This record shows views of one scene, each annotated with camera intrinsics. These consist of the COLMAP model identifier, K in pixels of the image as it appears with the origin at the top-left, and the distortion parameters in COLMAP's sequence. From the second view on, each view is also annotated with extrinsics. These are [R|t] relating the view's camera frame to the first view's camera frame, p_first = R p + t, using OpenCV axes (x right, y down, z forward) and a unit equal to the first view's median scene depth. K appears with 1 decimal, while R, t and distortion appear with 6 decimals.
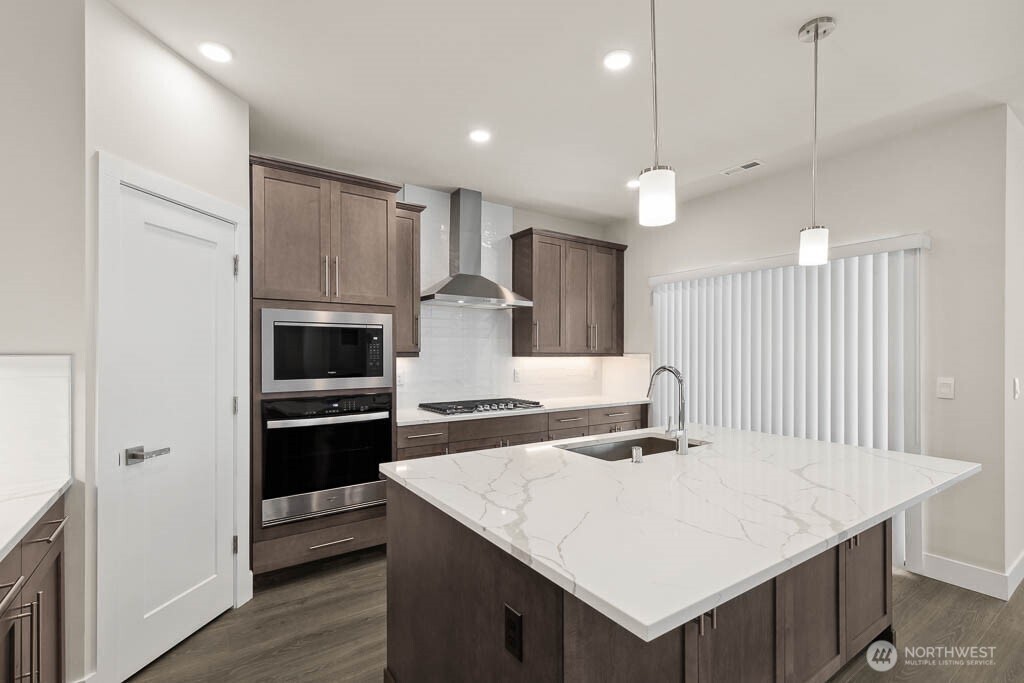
lens RADIAL K [[472.6, 0, 485.6], [0, 472.6, 351.0], [0, 0, 1]] dist [0.011100, -0.002592]
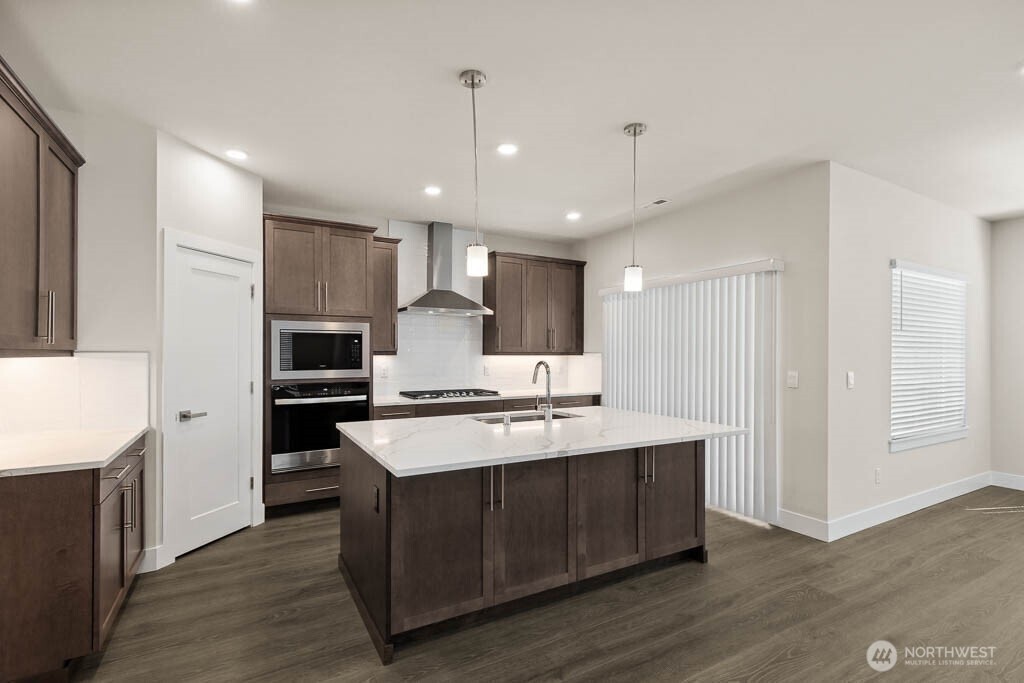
lens RADIAL K [[472.6, 0, 495.1], [0, 472.6, 351.1], [0, 0, 1]] dist [0.011100, -0.002592]
pose [[0.997935, 0.000737, -0.064235, 0.268081], [-0.000823, 0.999999, -0.001310, 0.003480], [0.064234, 0.001360, 0.997934, -0.349057]]
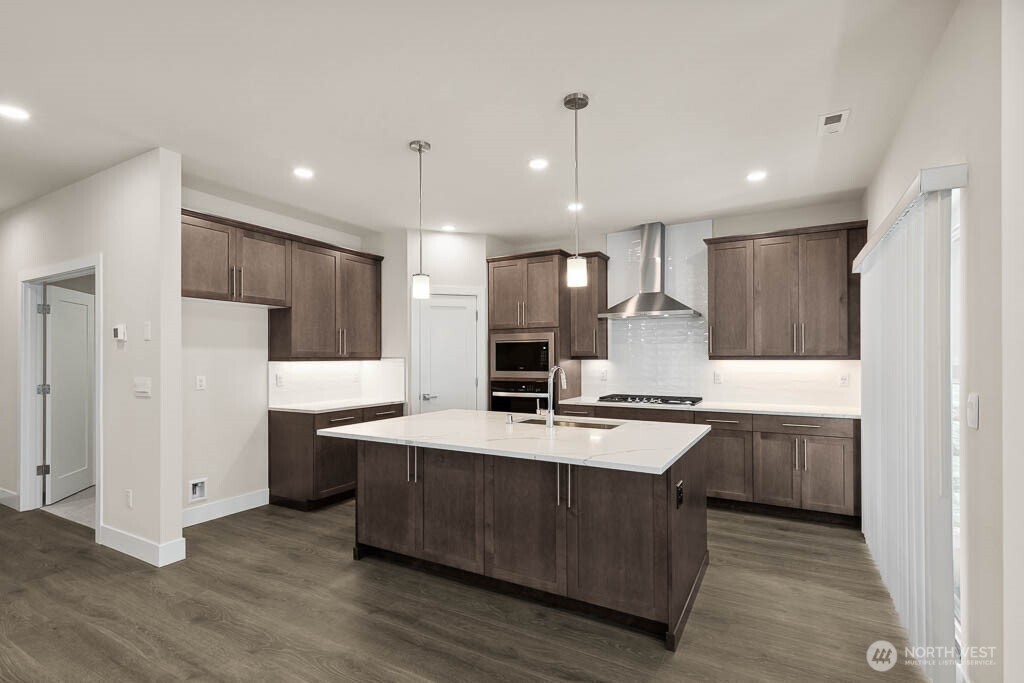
lens RADIAL K [[472.6, 0, 534.6], [0, 472.6, 352.3], [0, 0, 1]] dist [0.011100, -0.002592]
pose [[0.474551, -0.018143, -0.880041, 1.265184], [0.005842, 0.999830, -0.017463, 0.017395], [0.880209, 0.003146, 0.474576, 0.214429]]
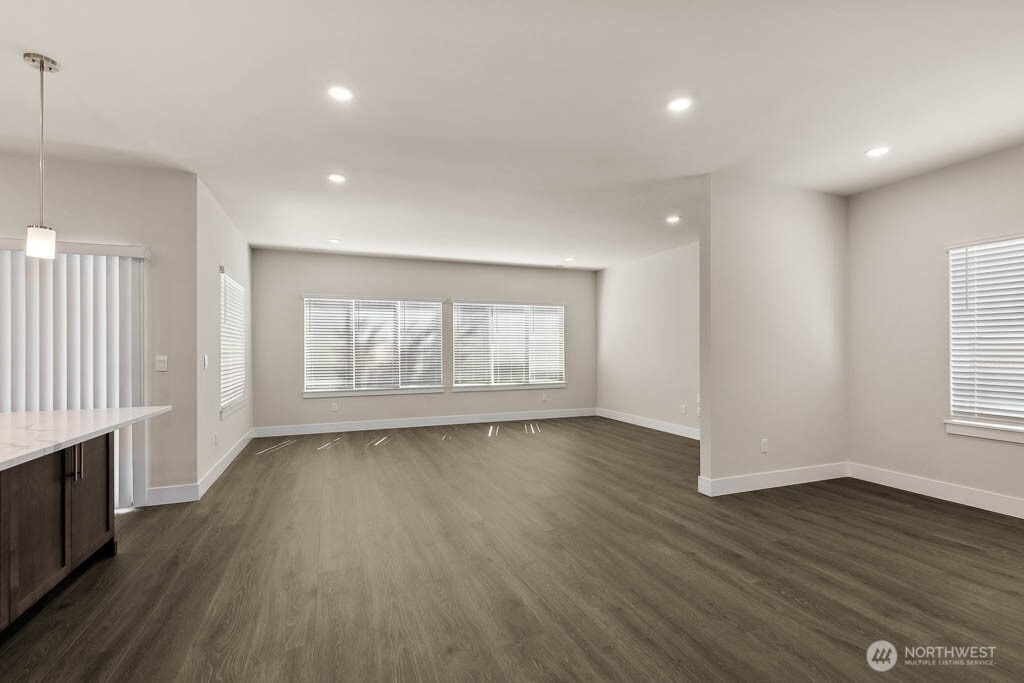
lens RADIAL K [[472.6, 0, 523.0], [0, 472.6, 344.0], [0, 0, 1]] dist [0.011100, -0.002592]
pose [[0.200081, 0.002947, 0.979775, -0.181676], [0.009517, 0.999942, -0.004951, 0.041605], [-0.979733, 0.010315, 0.200042, -0.318139]]
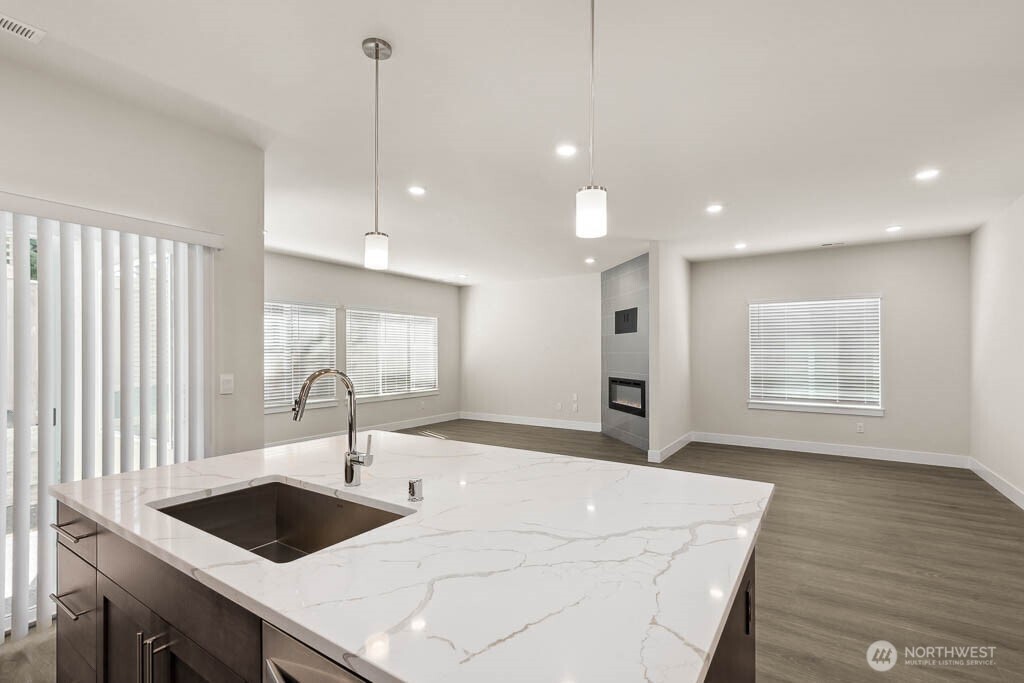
lens RADIAL K [[472.6, 0, 538.8], [0, 472.6, 352.8], [0, 0, 1]] dist [0.011100, -0.002592]
pose [[-0.430379, -0.006026, 0.902628, -0.332520], [0.000798, 0.999975, 0.007056, 0.000151], [-0.902648, 0.003757, -0.430363, 0.887520]]
